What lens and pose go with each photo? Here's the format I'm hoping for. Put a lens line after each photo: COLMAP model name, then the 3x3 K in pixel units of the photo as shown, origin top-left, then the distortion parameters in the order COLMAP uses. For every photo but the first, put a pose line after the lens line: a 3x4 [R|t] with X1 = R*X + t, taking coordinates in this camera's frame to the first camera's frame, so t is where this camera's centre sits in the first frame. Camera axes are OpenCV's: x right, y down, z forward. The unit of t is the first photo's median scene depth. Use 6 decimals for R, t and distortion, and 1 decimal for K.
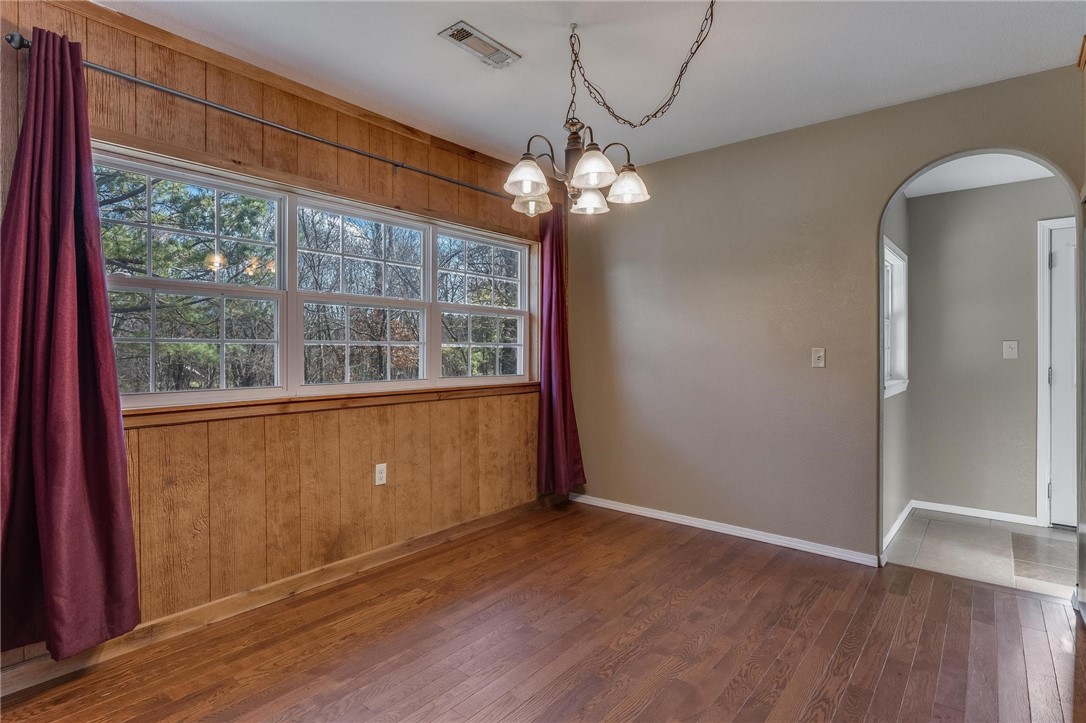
lens RADIAL K [[542.9, 0, 543.0], [0, 542.9, 361.5], [0, 0, 1]] dist [-0.000167, -0.000005]
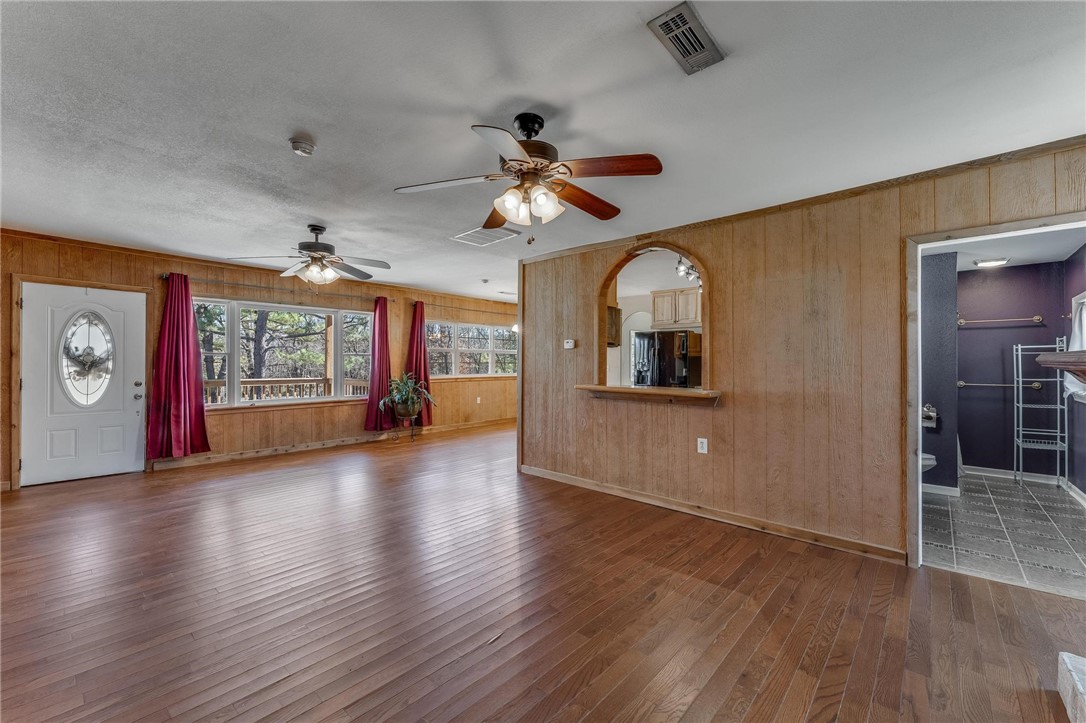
lens RADIAL K [[438.9, 0, 542.9], [0, 438.9, 366.5], [0, 0, 1]] dist [0.000125, -0.000196]
pose [[0.999175, 0.003729, -0.040450, 0.226658], [-0.004239, 0.999912, -0.012539, 0.023834], [0.040399, 0.012700, 0.999103, -1.802745]]
